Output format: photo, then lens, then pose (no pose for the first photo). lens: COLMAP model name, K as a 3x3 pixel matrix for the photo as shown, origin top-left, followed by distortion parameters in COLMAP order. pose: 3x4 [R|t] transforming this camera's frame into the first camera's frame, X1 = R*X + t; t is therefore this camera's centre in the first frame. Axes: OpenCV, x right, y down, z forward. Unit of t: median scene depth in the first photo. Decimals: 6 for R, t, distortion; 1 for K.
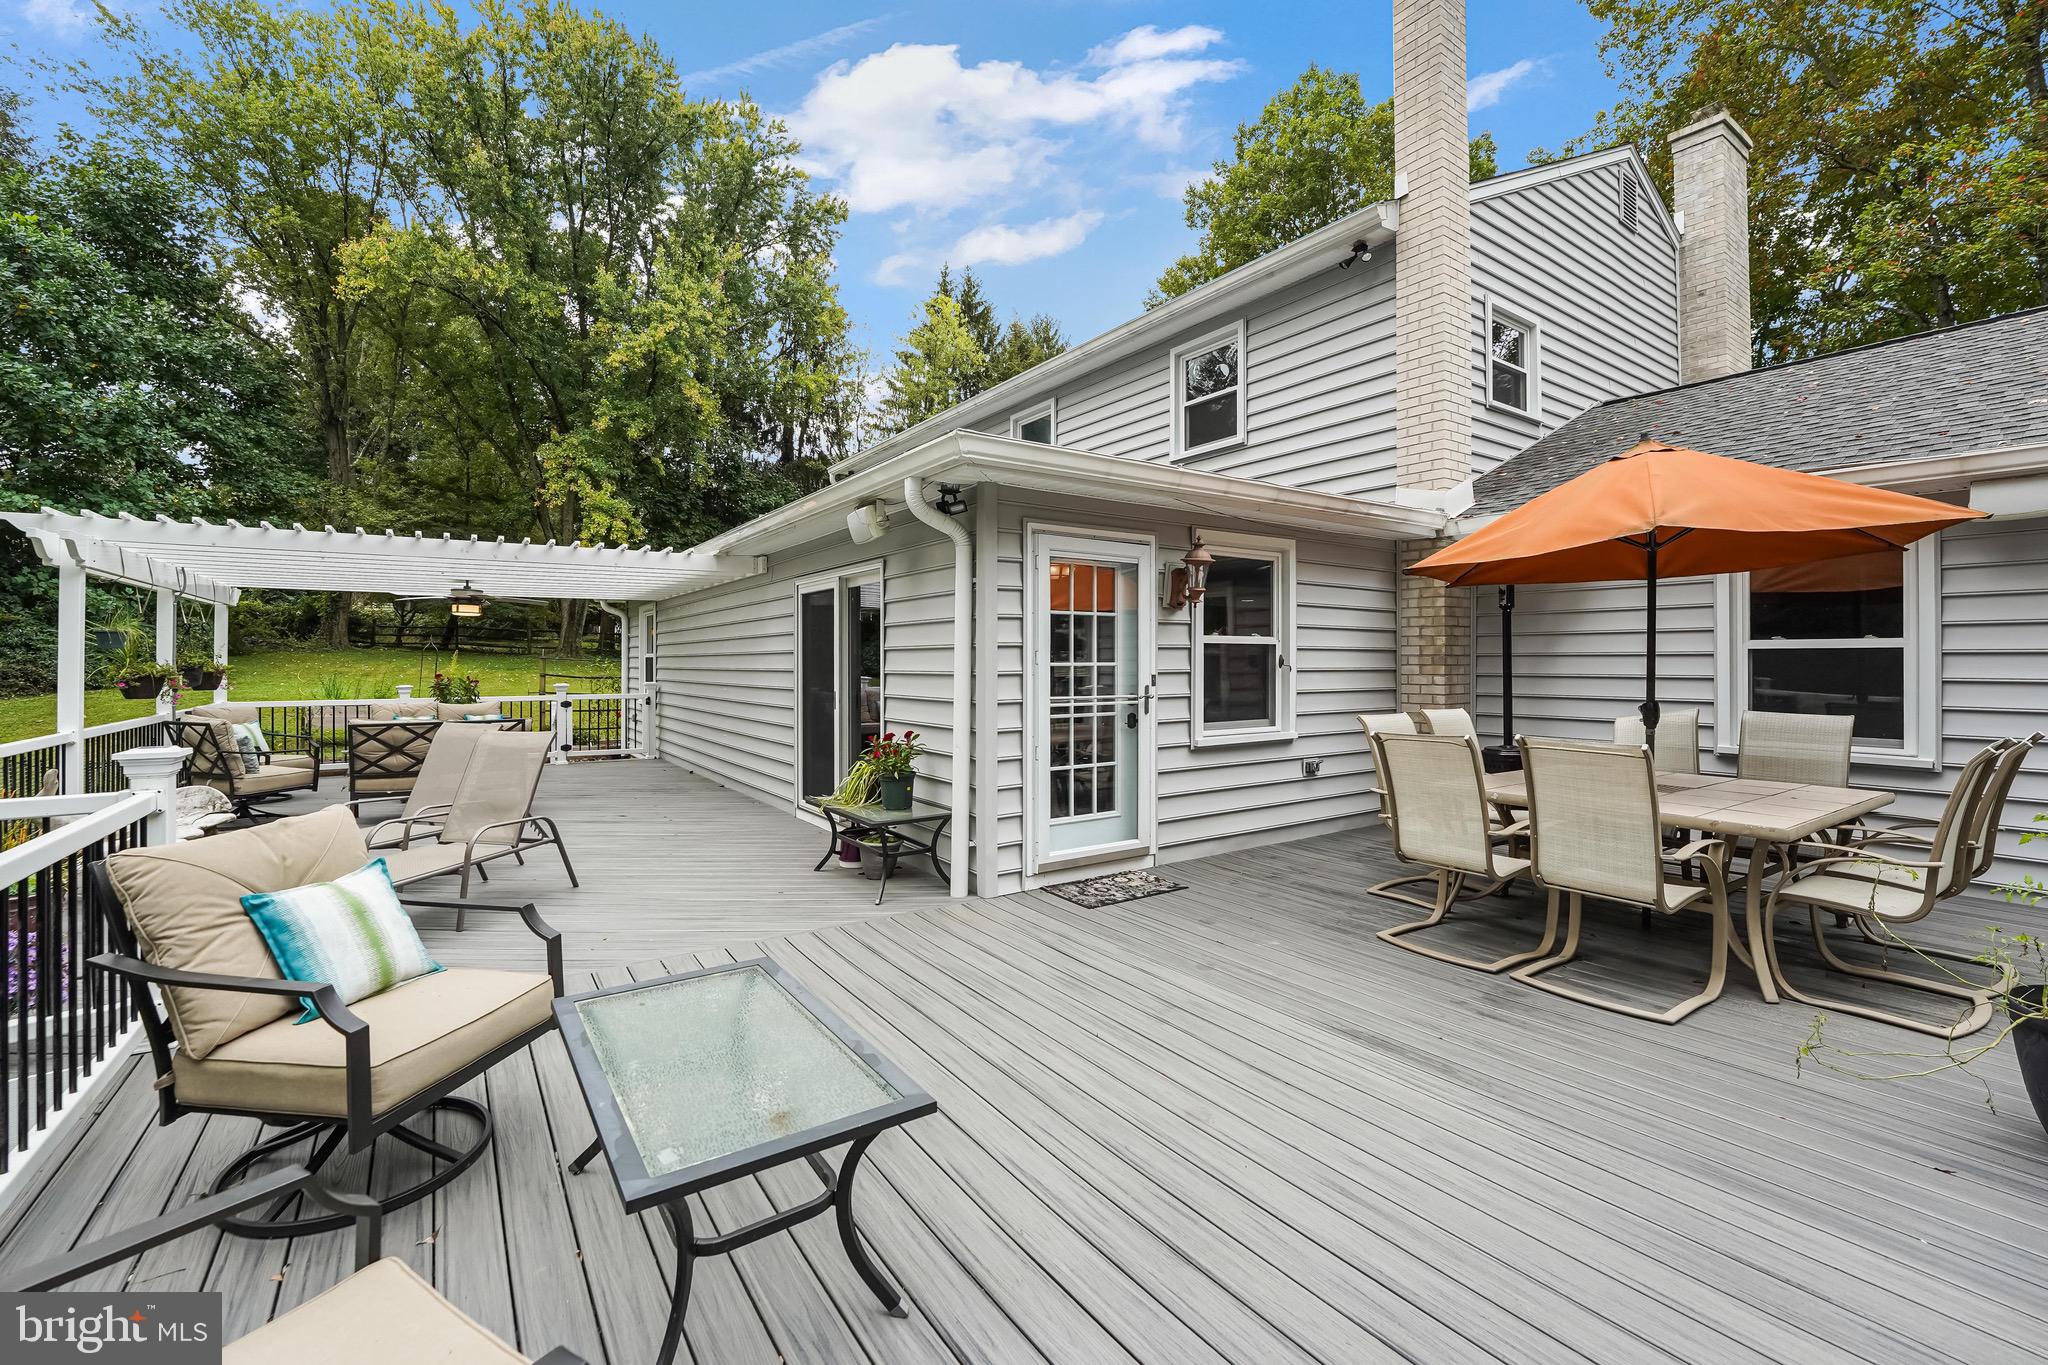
lens RADIAL K [[846.4, 0, 1023.5], [0, 846.4, 657.0], [0, 0, 1]] dist [-0.000070, 0.000000]
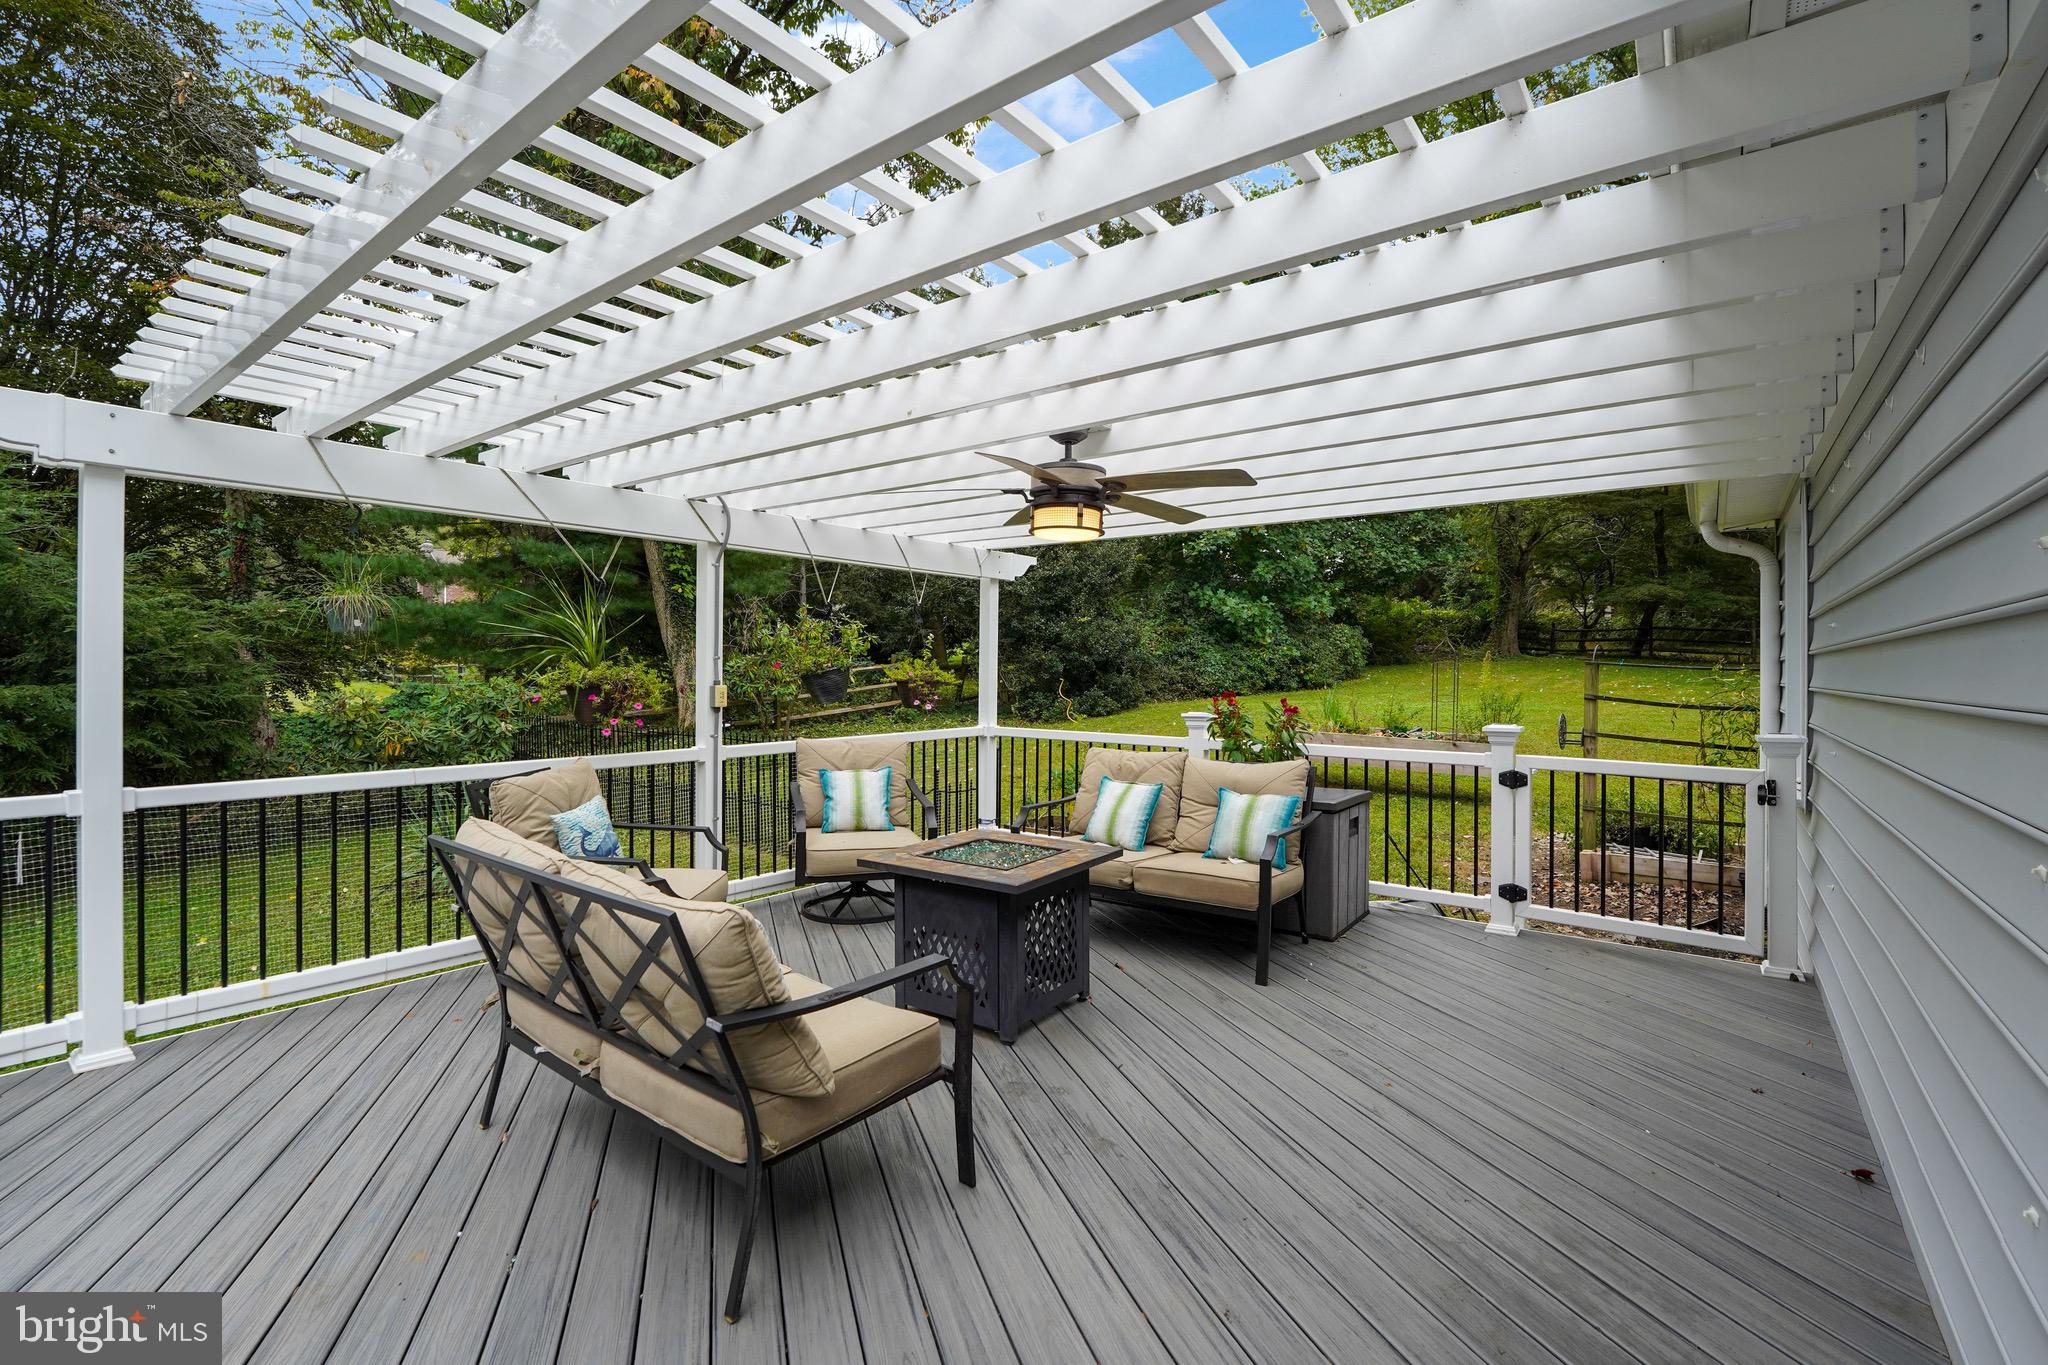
lens RADIAL K [[884.6, 0, 1024.0], [0, 884.6, 682.5], [0, 0, 1]] dist [0.000149, 0.000020]
pose [[0.301120, 0.017179, -0.953432, -0.156304], [-0.002561, 0.999849, 0.017207, 0.004443], [0.953583, -0.002740, 0.301118, 0.457020]]
